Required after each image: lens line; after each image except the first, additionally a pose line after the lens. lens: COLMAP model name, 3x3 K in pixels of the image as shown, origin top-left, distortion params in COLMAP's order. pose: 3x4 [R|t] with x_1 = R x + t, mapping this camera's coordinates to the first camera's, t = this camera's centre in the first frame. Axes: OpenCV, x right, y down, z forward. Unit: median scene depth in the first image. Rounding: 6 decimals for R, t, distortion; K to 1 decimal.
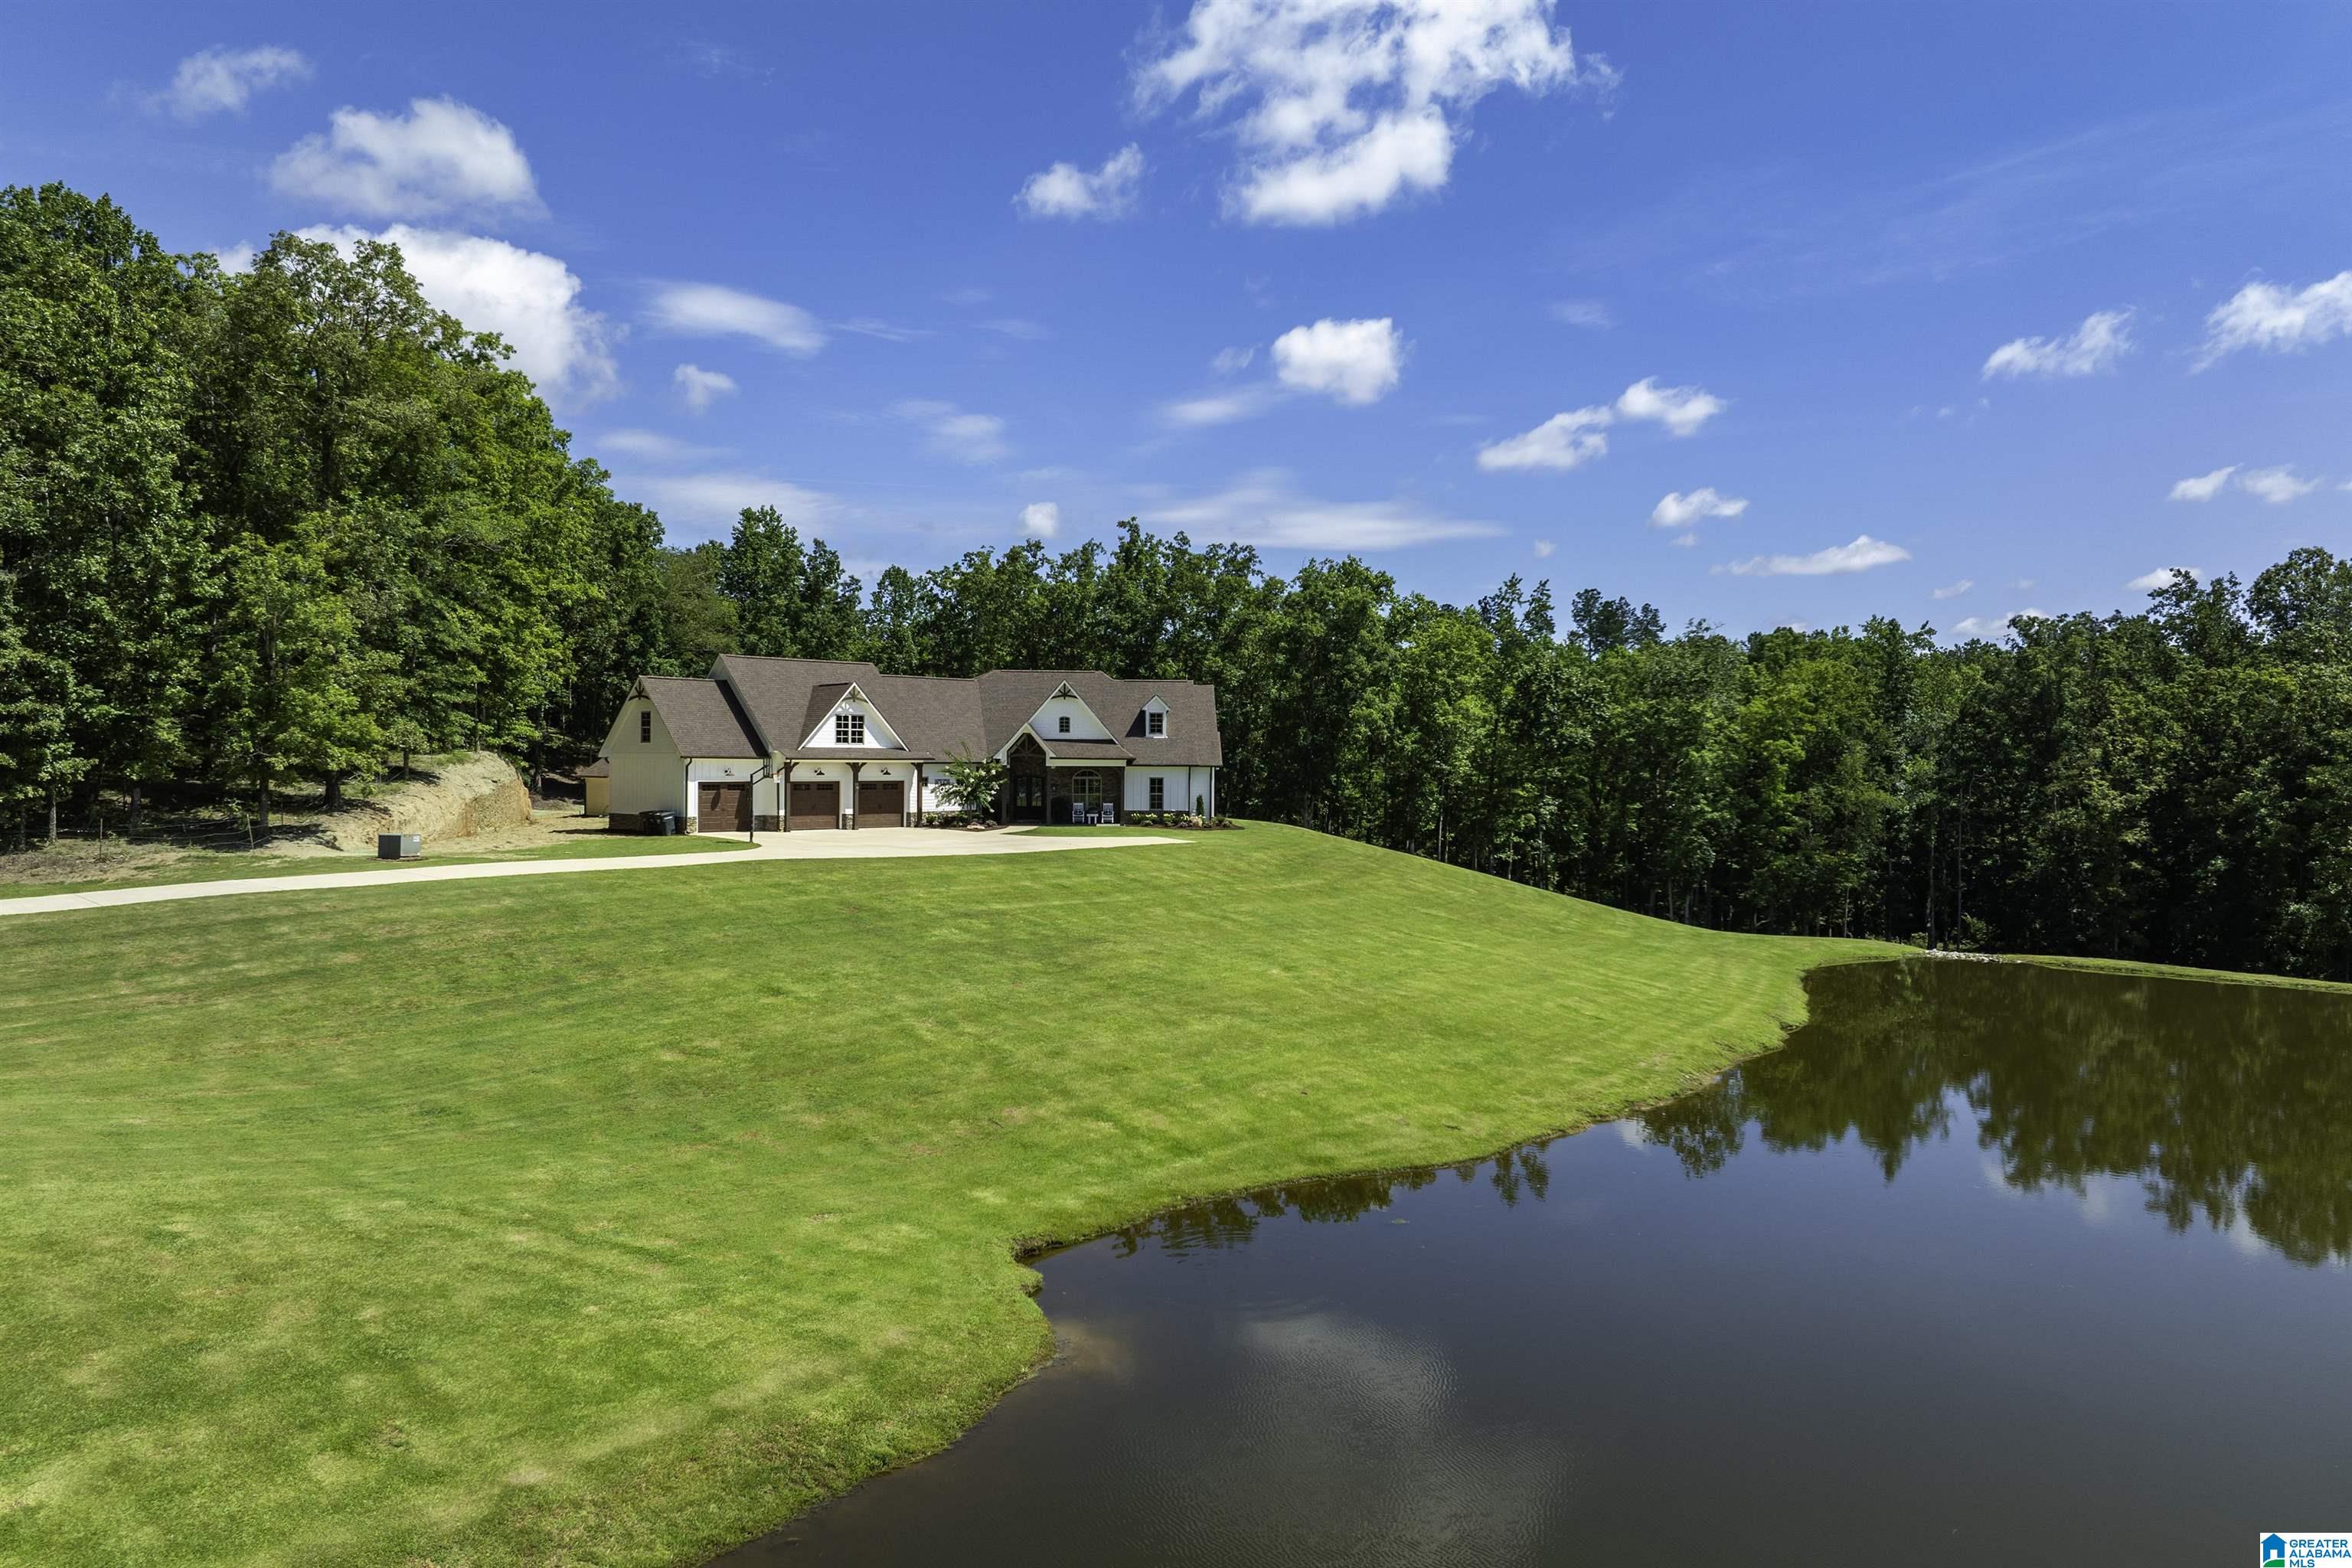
lens RADIAL K [[1655.2, 0, 1185.3], [0, 1655.2, 779.9], [0, 0, 1]] dist [-0.038317, 0.000203]
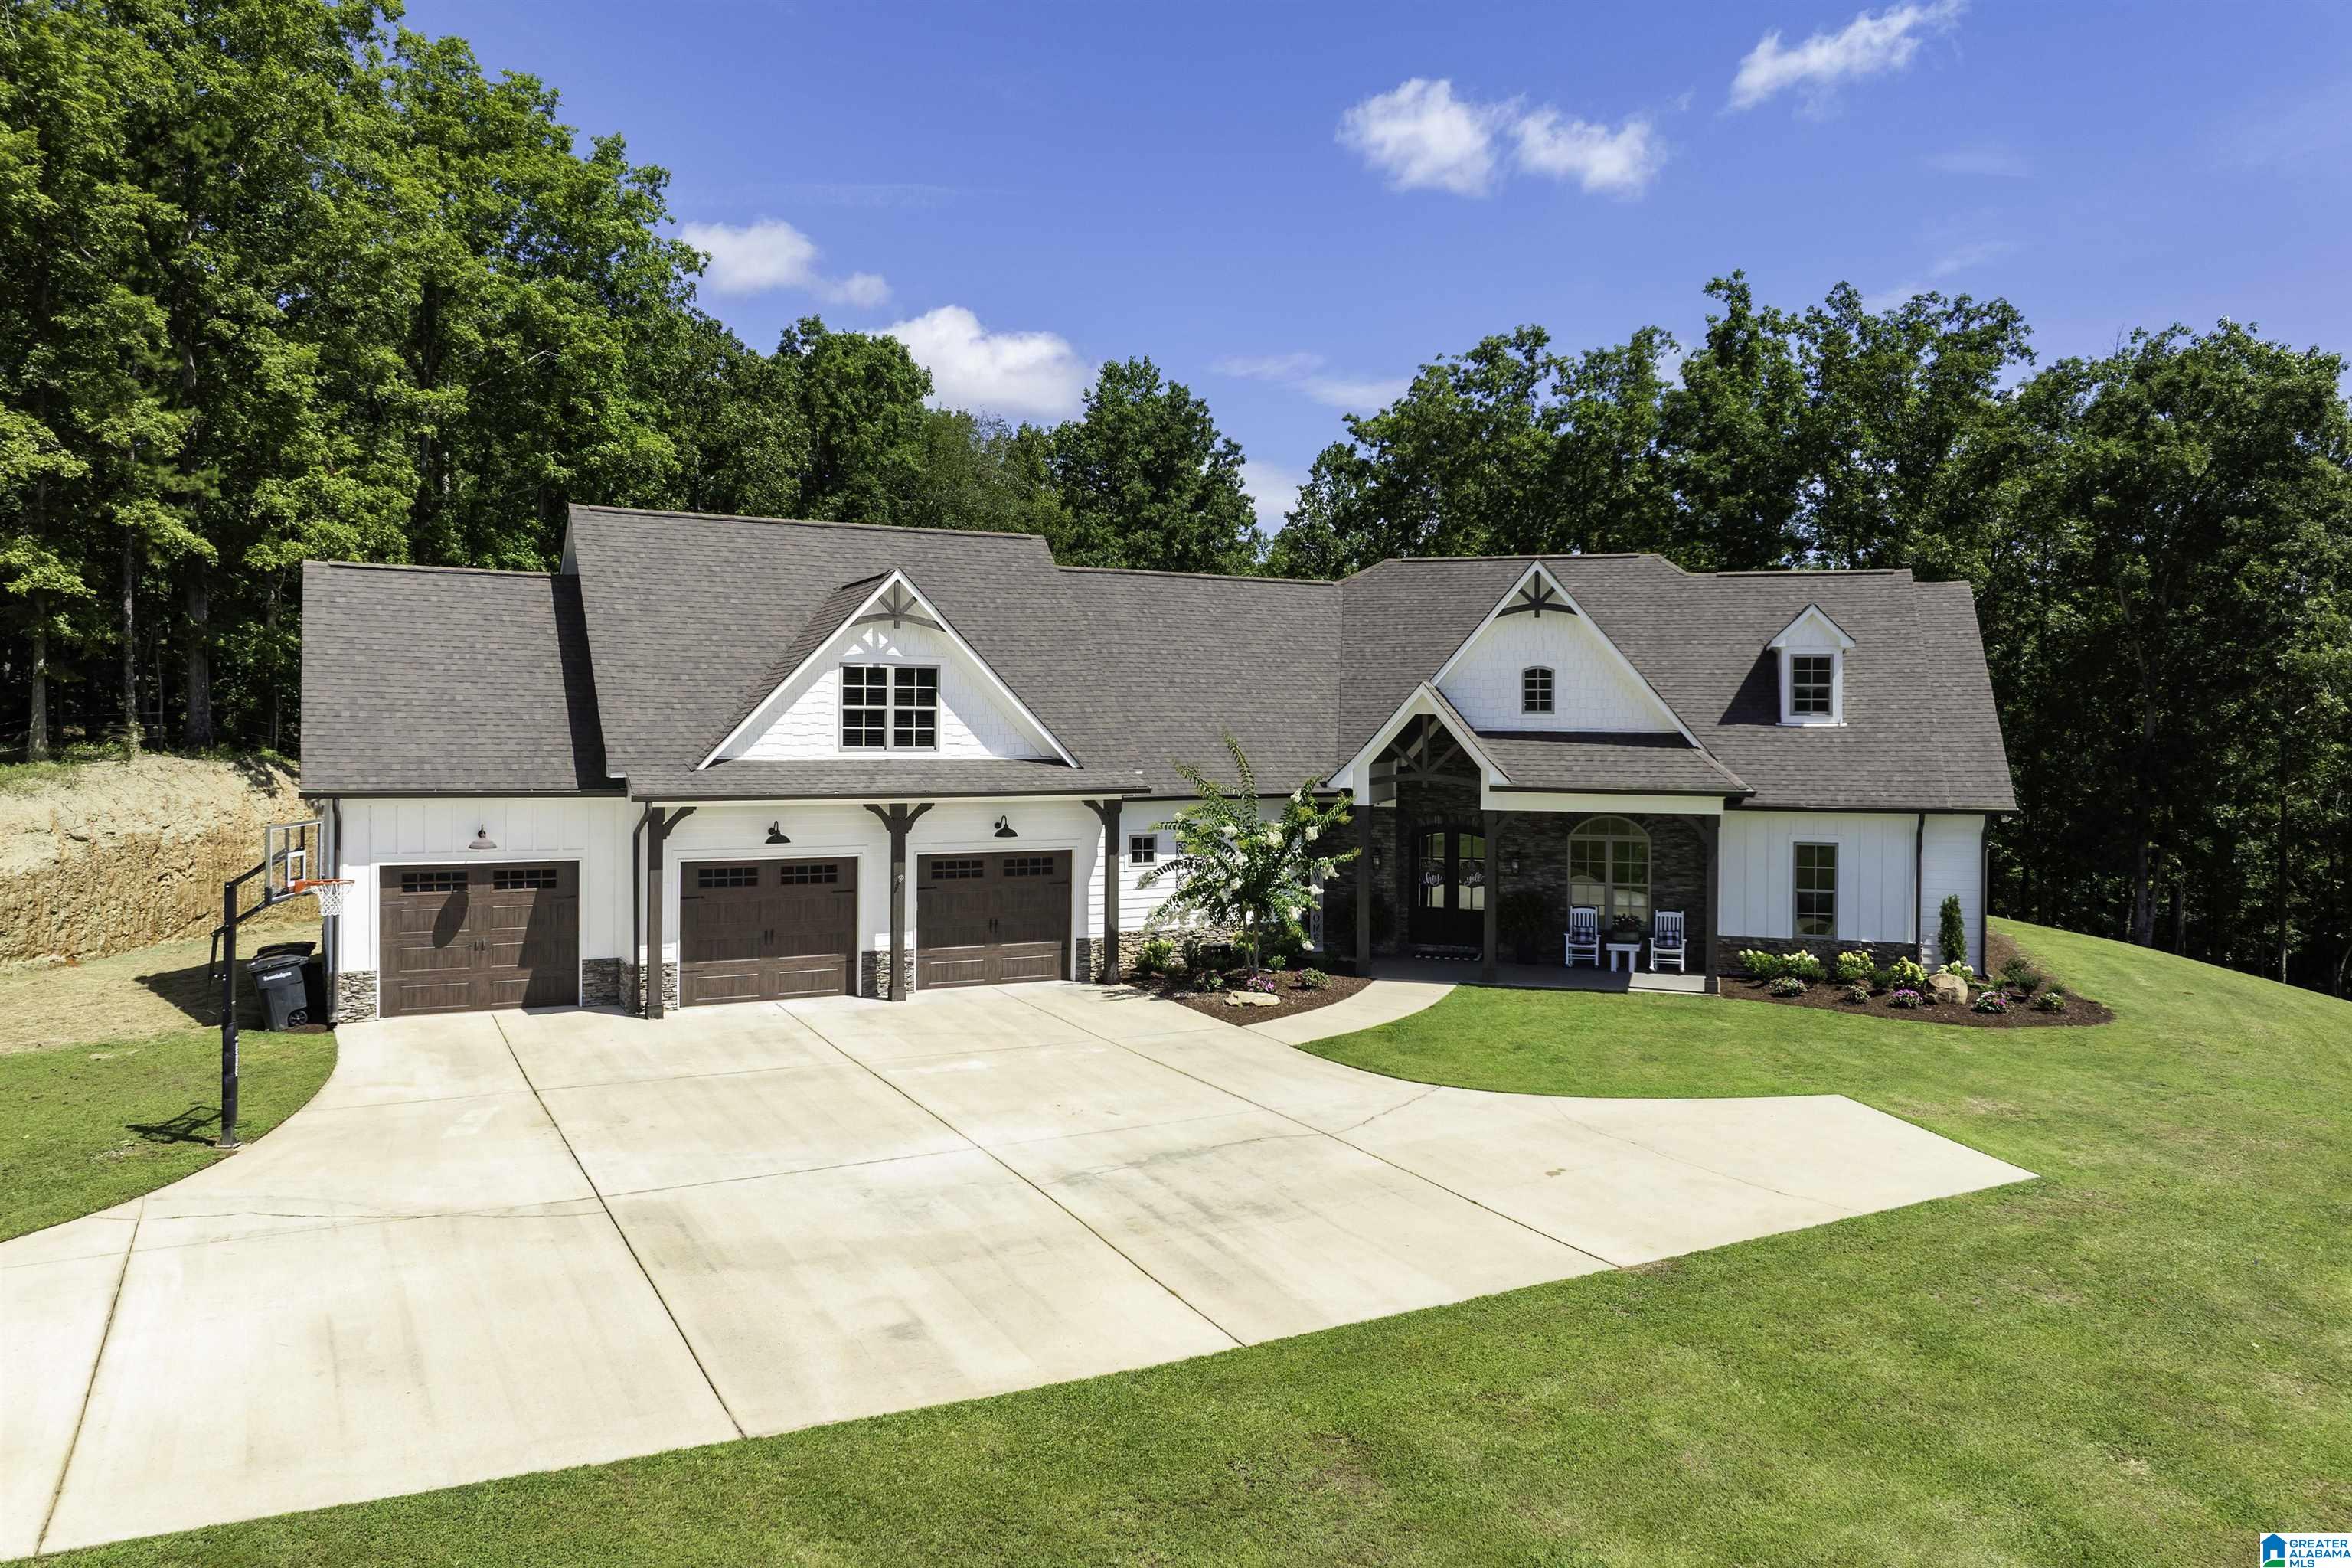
lens RADIAL K [[1661.7, 0, 1181.6], [0, 1661.7, 714.8], [0, 0, 1]] dist [-0.034316, -0.005356]
pose [[0.939086, -0.001441, -0.343678, -0.023152], [-0.005743, 0.999786, -0.019885, -0.020548], [0.343633, 0.020648, 0.938877, 0.635677]]
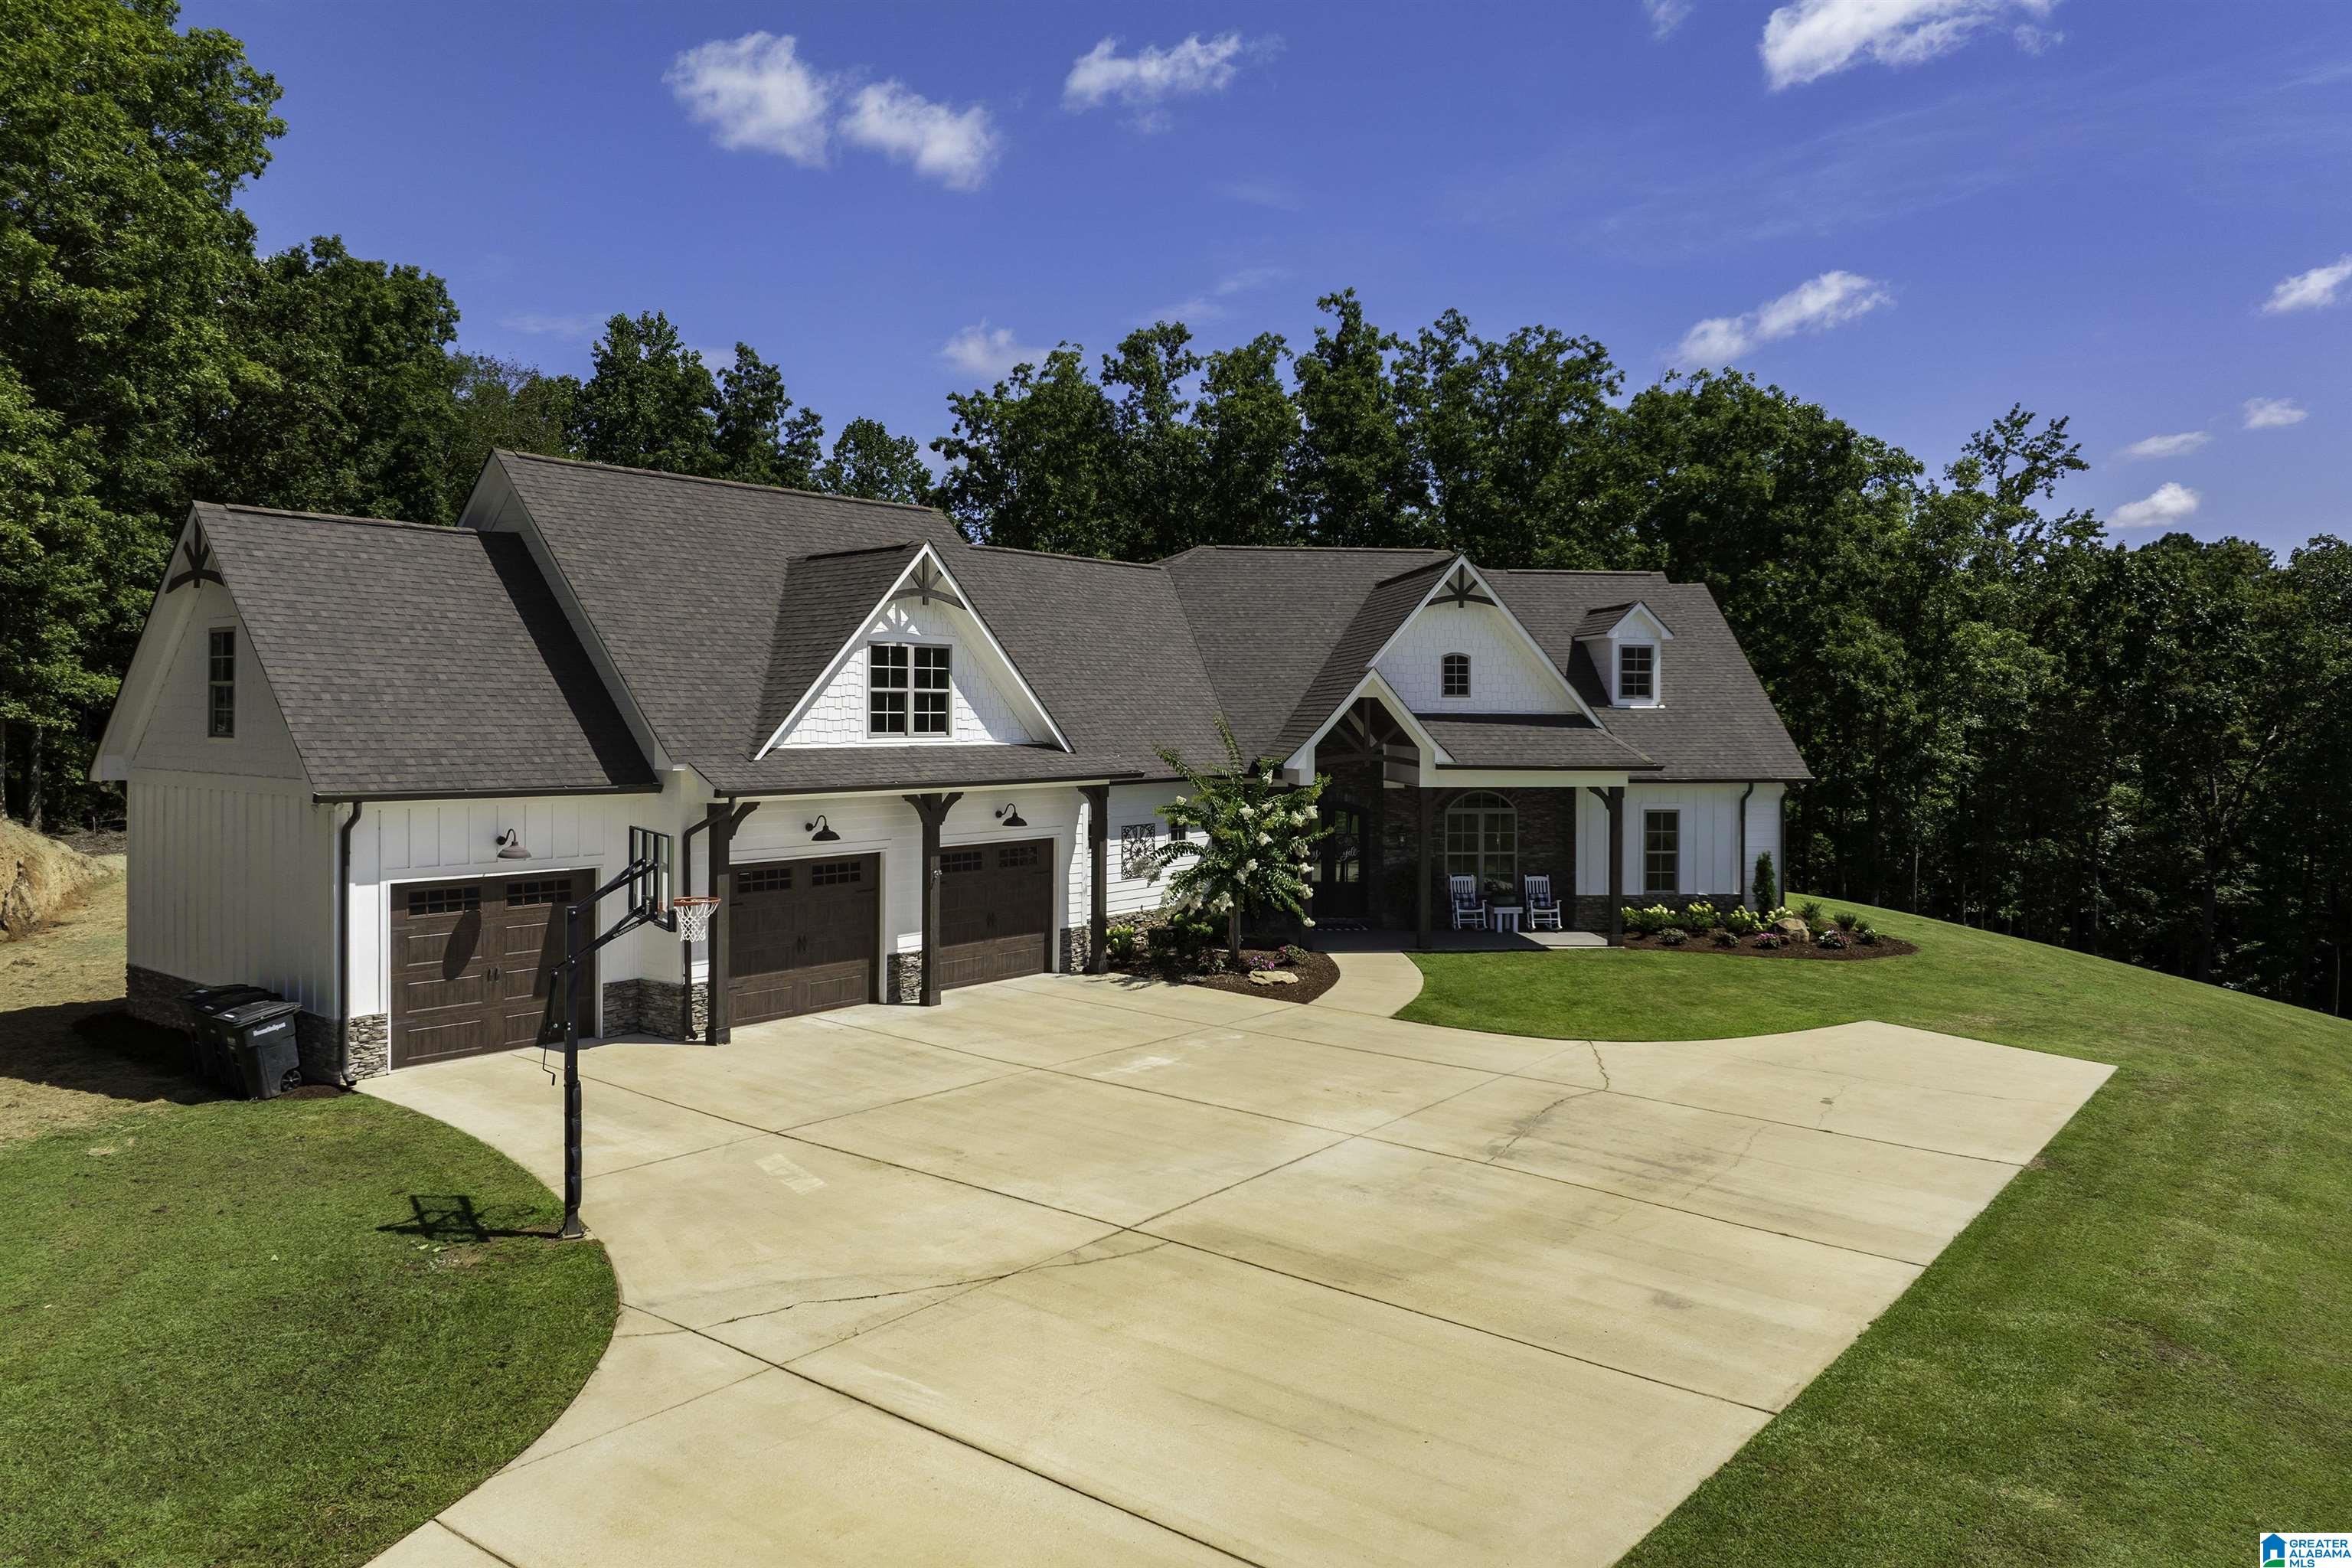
lens RADIAL K [[1663.9, 0, 1186.1], [0, 1663.9, 695.7], [0, 0, 1]] dist [-0.038731, -0.001970]
pose [[0.997931, -0.000401, 0.064298, -0.155997], [0.001741, 0.999783, -0.020781, -0.020722], [-0.064276, 0.020850, 0.997714, 0.617287]]
